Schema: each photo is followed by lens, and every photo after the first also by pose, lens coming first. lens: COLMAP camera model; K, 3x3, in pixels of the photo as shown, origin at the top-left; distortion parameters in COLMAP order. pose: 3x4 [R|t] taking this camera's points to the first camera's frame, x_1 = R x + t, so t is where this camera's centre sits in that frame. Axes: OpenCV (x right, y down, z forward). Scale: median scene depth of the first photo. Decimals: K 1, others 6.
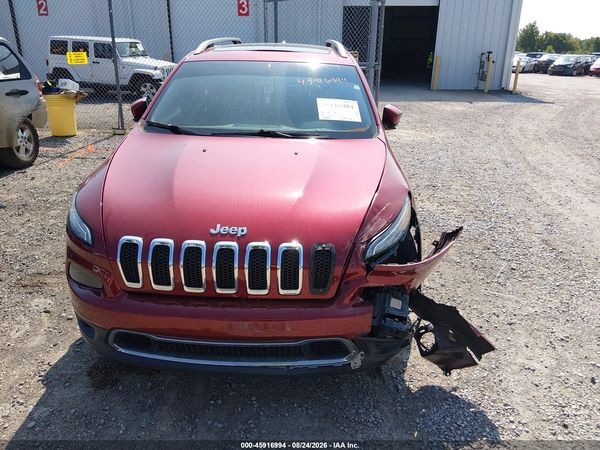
lens RADIAL K [[449.5, 0, 300.4], [0, 449.5, 227.6], [0, 0, 1]] dist [0.078578, -0.121118]
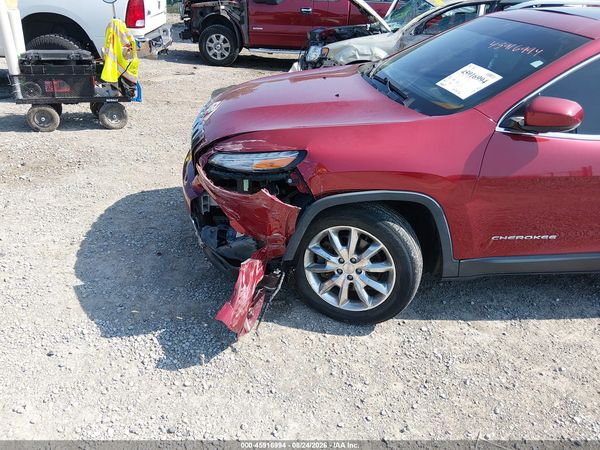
lens RADIAL K [[449.5, 0, 300.4], [0, 449.5, 227.6], [0, 0, 1]] dist [0.078578, -0.121118]
pose [[0.139372, 0.467675, -0.872843, 0.908045], [-0.432842, 0.821552, 0.371079, -0.234081], [0.890631, 0.326085, 0.316931, 0.617931]]
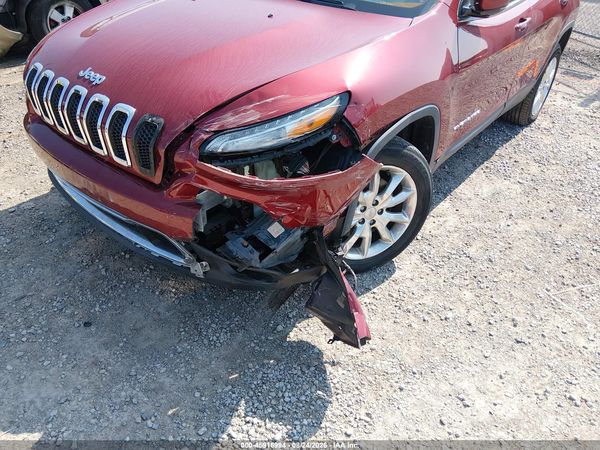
lens RADIAL K [[449.5, 0, 300.4], [0, 449.5, 227.6], [0, 0, 1]] dist [0.078578, -0.121118]
pose [[0.800598, 0.363863, -0.476074, 0.486777], [-0.260263, 0.926817, 0.270690, -0.045666], [0.539728, -0.092809, 0.836708, 0.289881]]
